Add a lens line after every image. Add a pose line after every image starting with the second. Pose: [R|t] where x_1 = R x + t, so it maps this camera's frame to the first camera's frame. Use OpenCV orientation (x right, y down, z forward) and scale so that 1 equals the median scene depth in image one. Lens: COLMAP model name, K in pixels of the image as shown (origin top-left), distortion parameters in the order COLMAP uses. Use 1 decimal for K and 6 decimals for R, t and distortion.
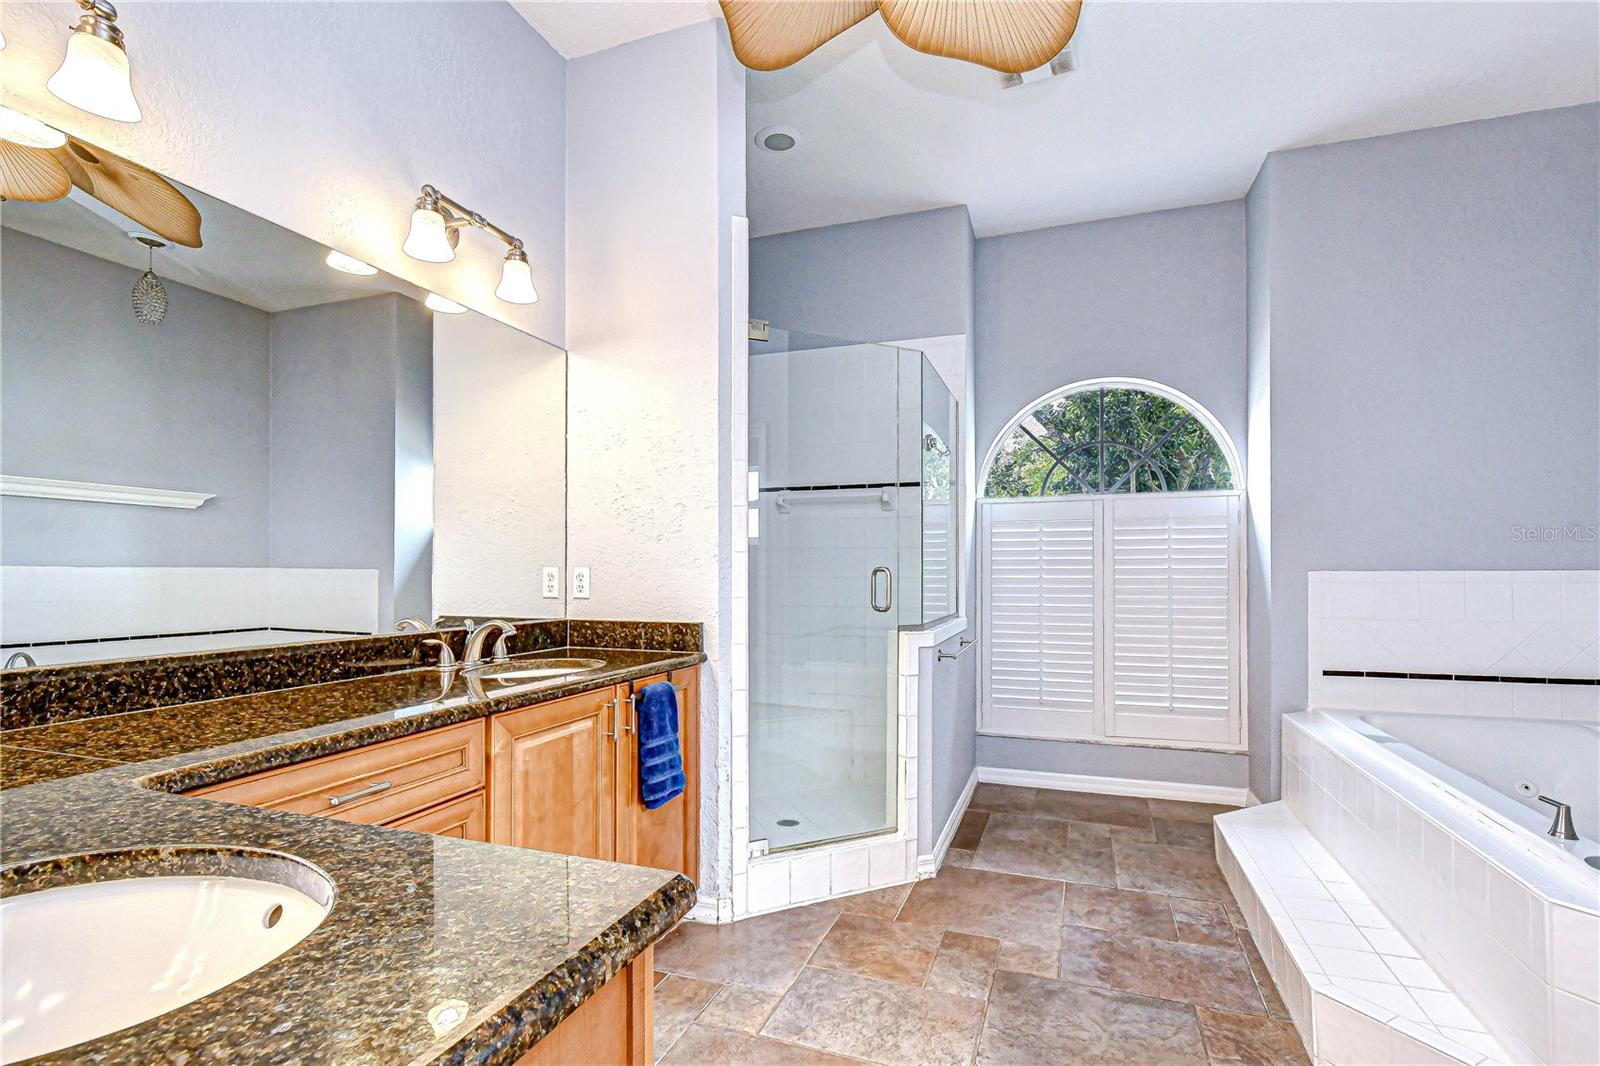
lens RADIAL K [[726.2, 0, 806.6], [0, 726.2, 569.8], [0, 0, 1]] dist [-0.001138, -0.000309]
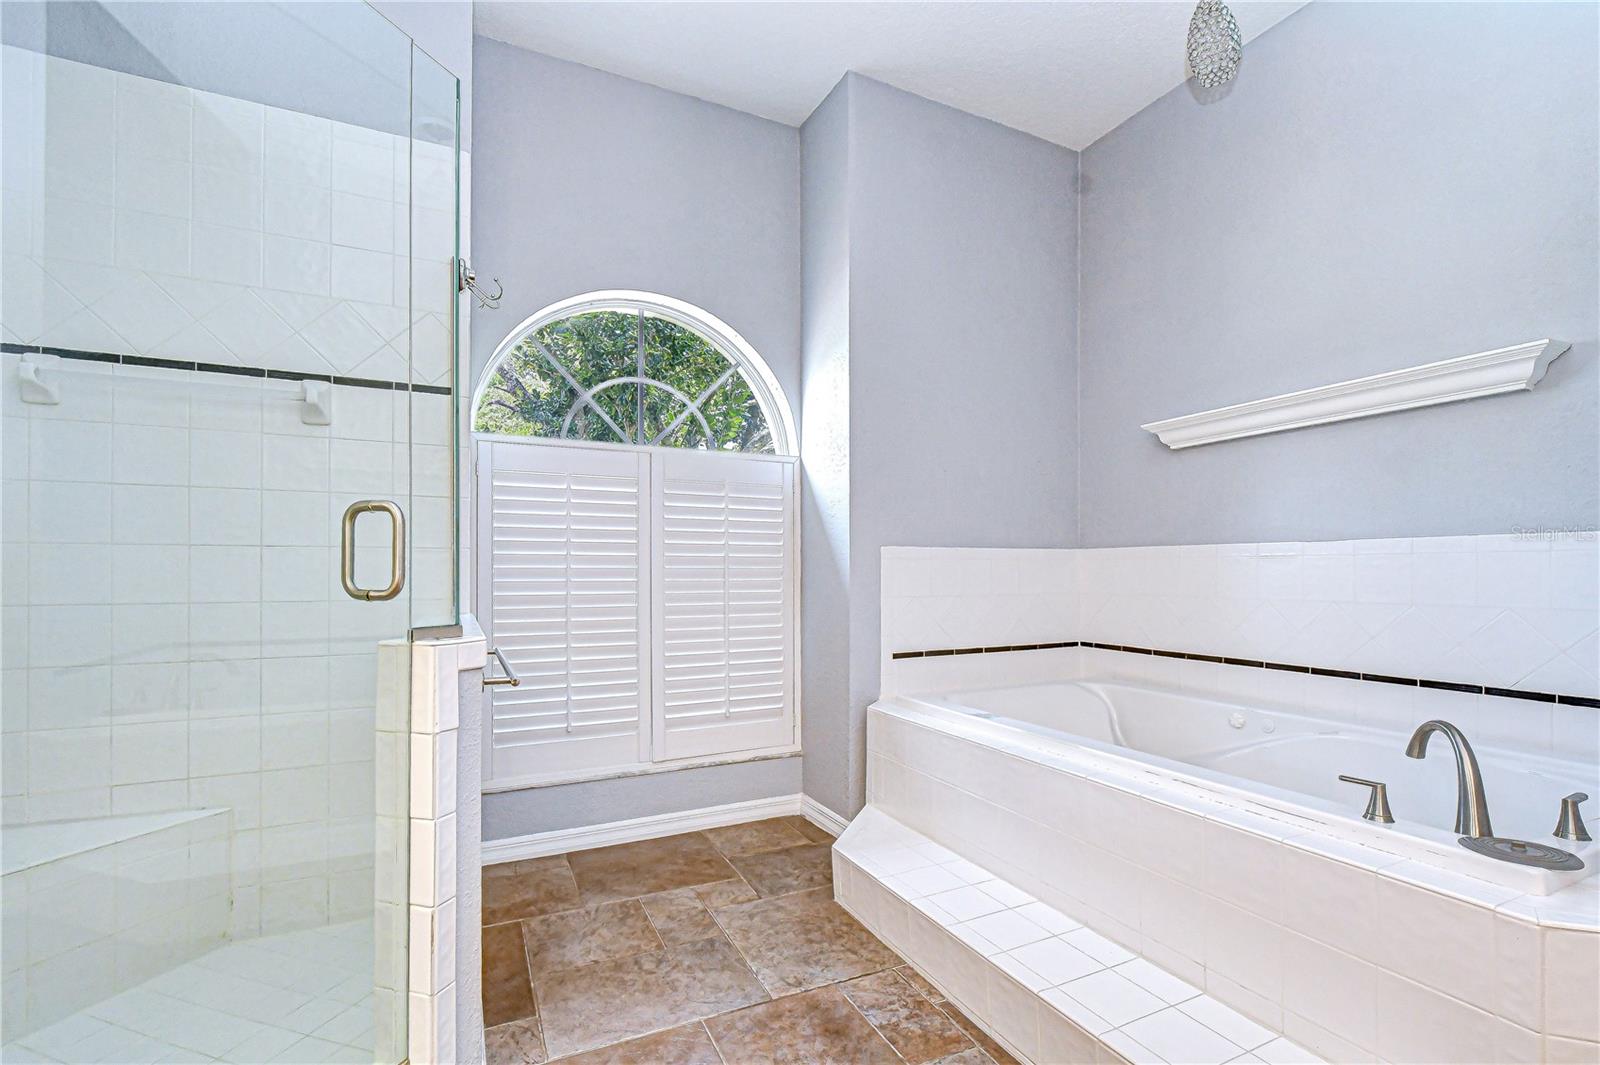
lens RADIAL K [[726.2, 0, 819.7], [0, 726.2, 572.1], [0, 0, 1]] dist [-0.001138, -0.000309]
pose [[0.686616, 0.002523, 0.727016, -0.028154], [-0.004520, 0.999989, 0.000799, 0.032593], [-0.727006, -0.003835, 0.686620, 0.411775]]
